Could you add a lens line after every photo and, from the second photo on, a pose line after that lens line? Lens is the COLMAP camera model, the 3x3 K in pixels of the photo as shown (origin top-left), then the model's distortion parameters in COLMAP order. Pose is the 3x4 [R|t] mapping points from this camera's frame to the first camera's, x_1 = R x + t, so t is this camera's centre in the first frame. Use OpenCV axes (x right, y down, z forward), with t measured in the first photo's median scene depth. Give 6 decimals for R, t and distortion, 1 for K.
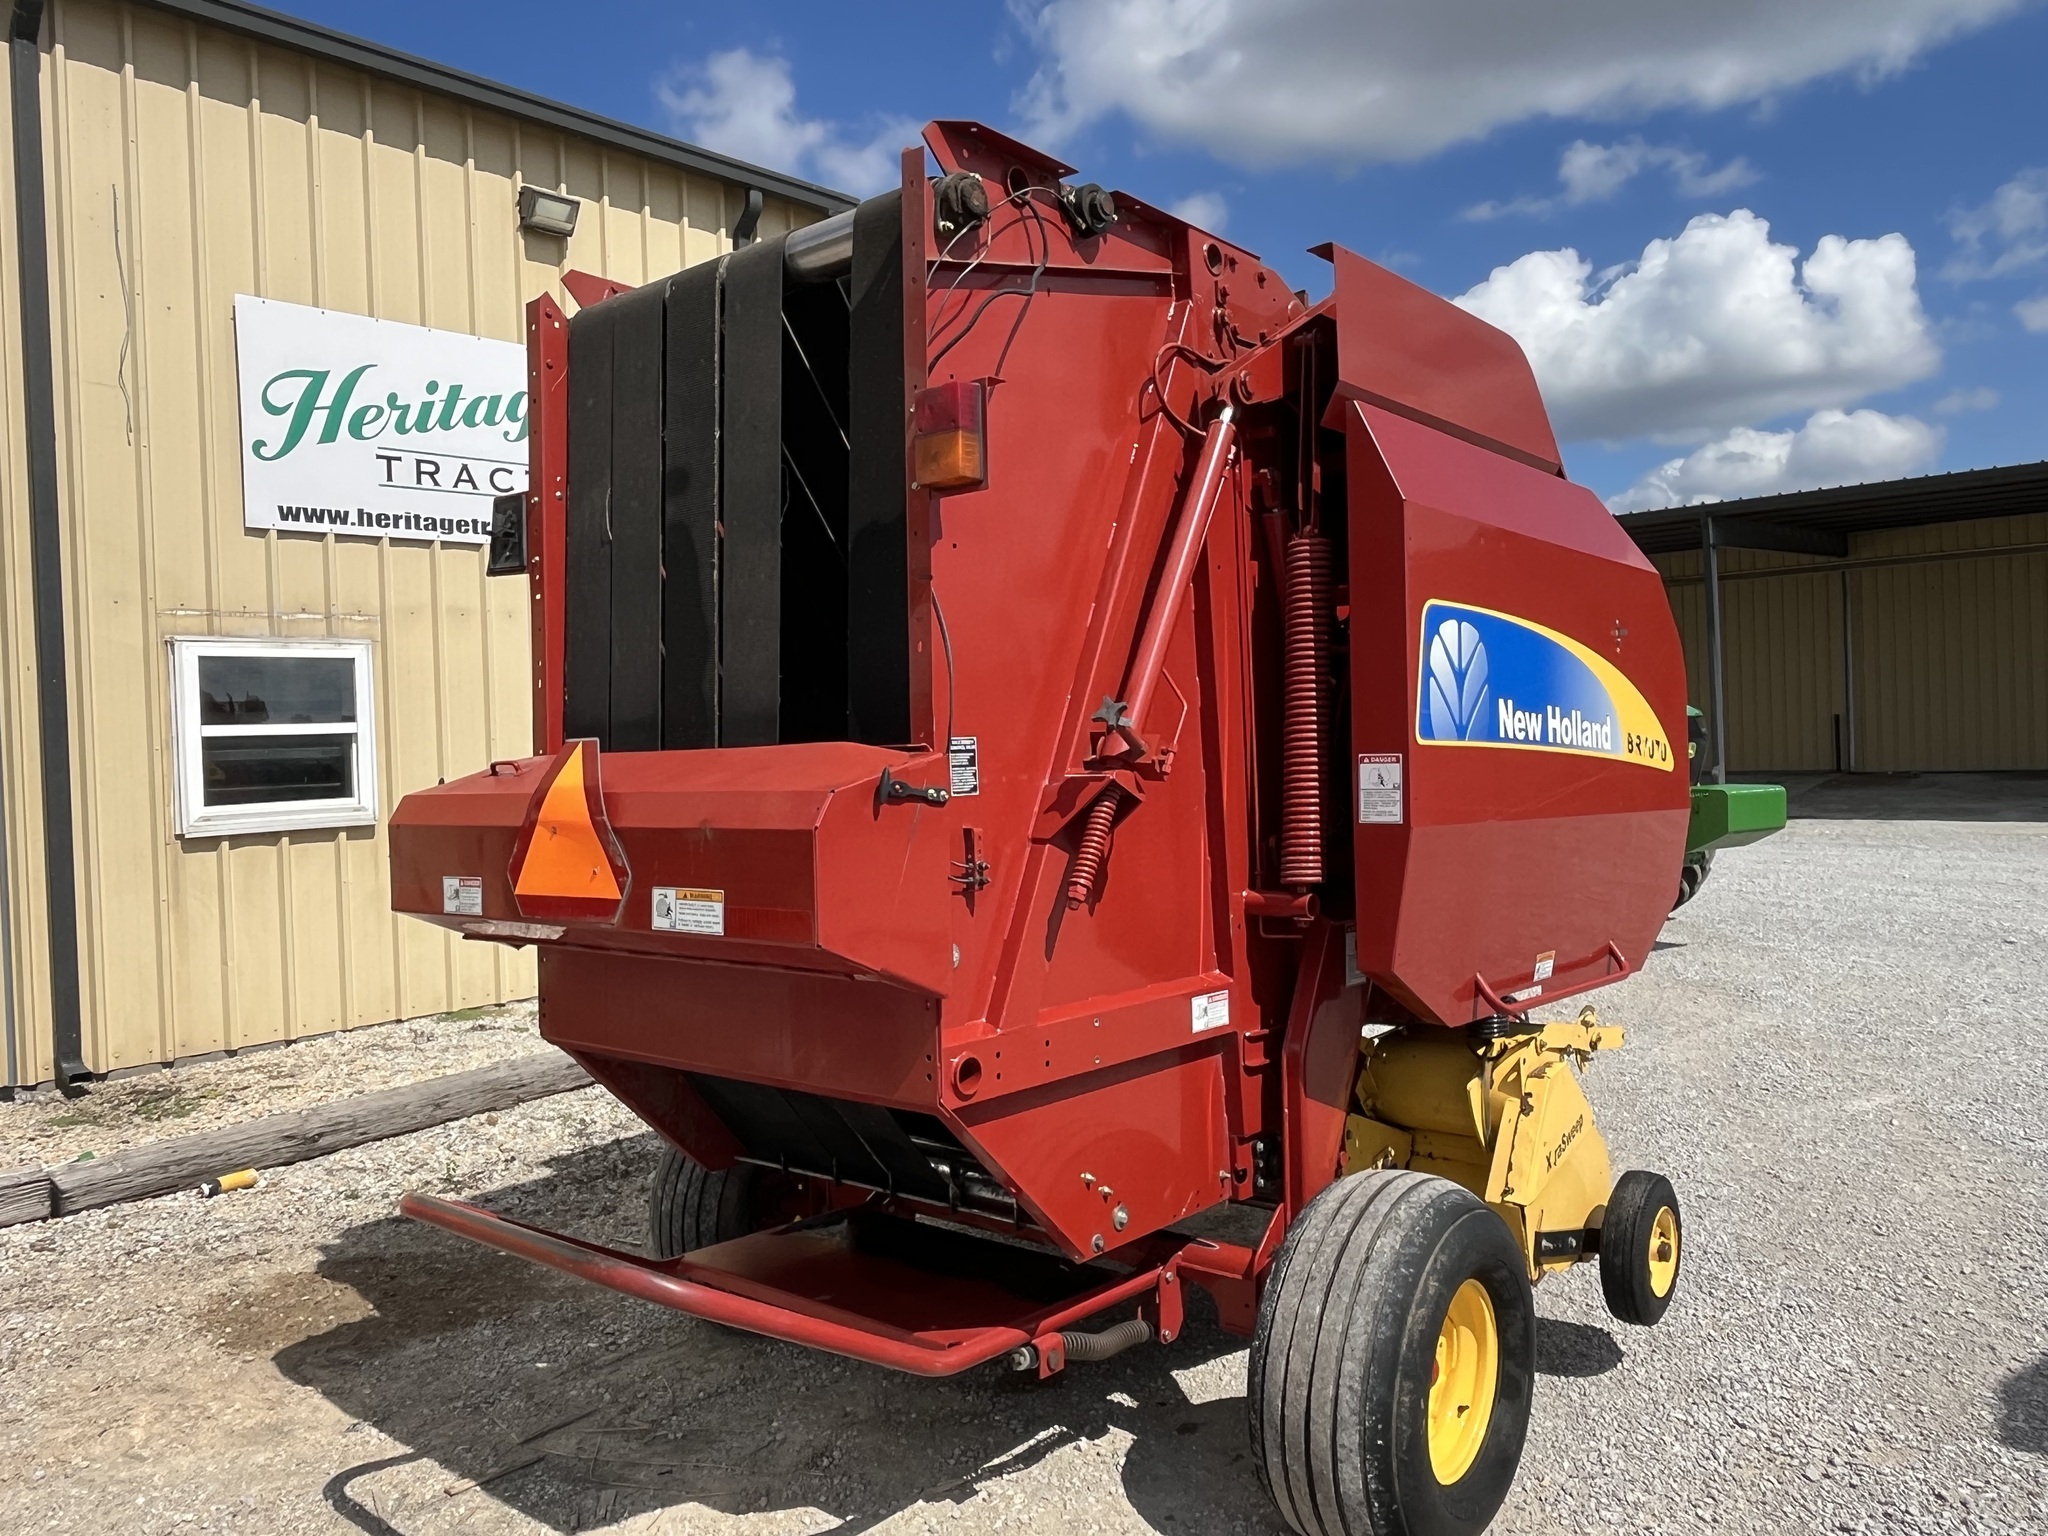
lens RADIAL K [[1522.1, 0, 1008.2], [0, 1522.1, 759.7], [0, 0, 1]] dist [-0.001774, -0.003495]
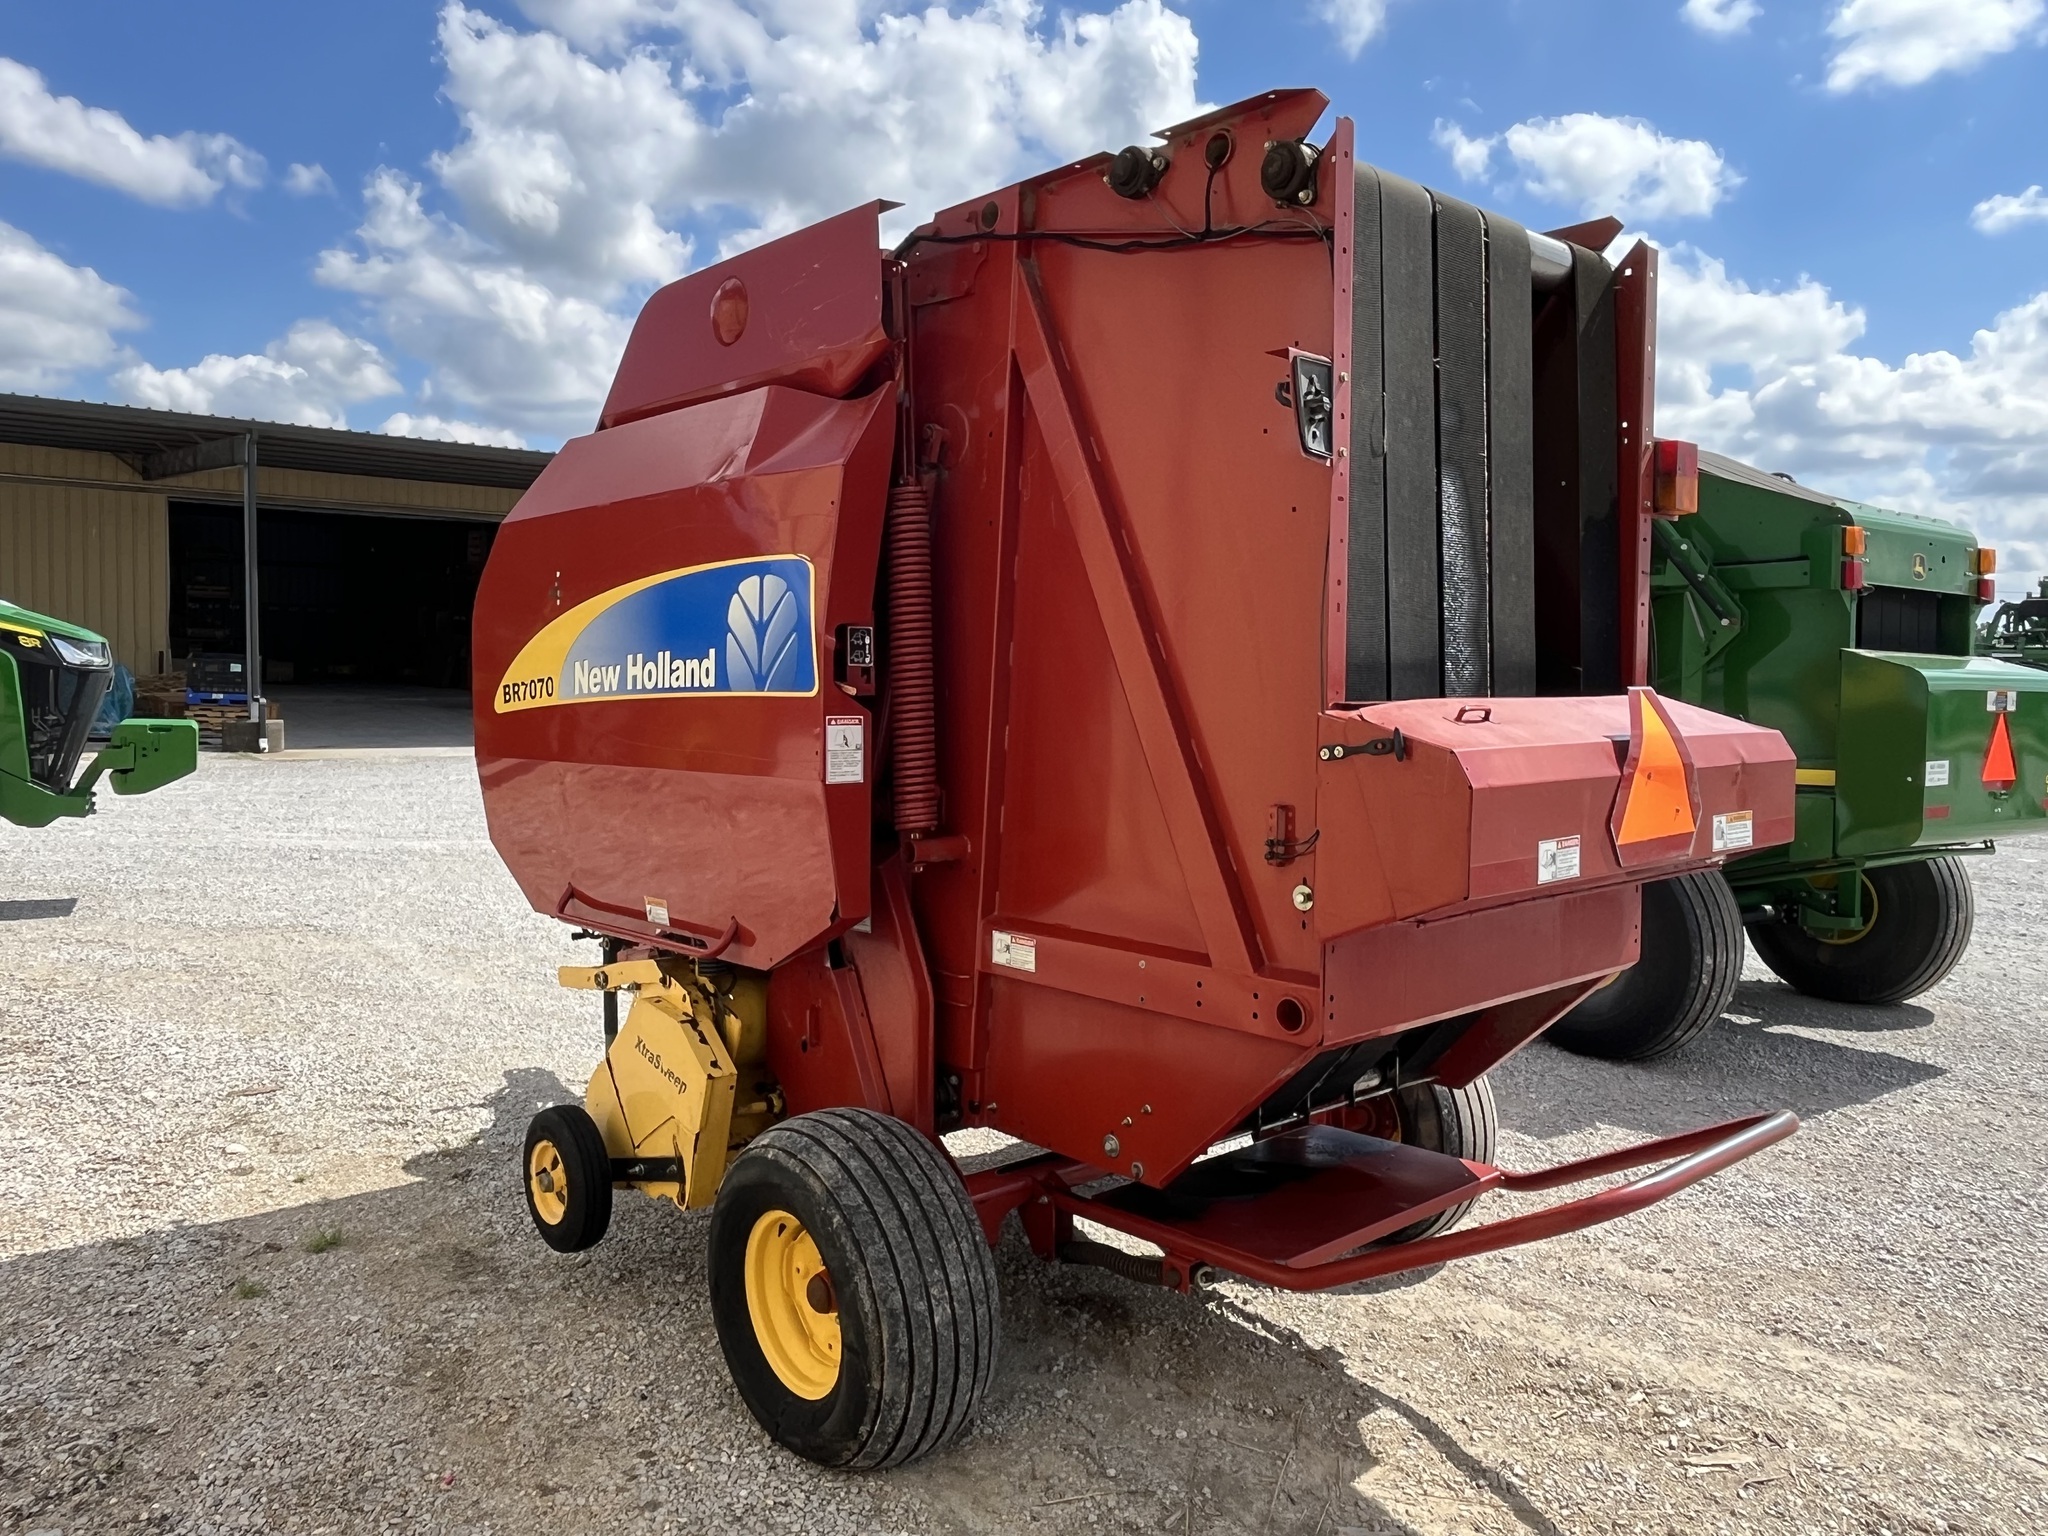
lens RADIAL K [[1522.1, 0, 1008.2], [0, 1522.1, 759.7], [0, 0, 1]] dist [-0.001774, -0.003495]
pose [[0.115875, -0.034918, 0.992650, -0.522079], [-0.012502, 0.999251, 0.036610, 0.001174], [-0.993185, -0.016652, 0.115351, 0.499022]]
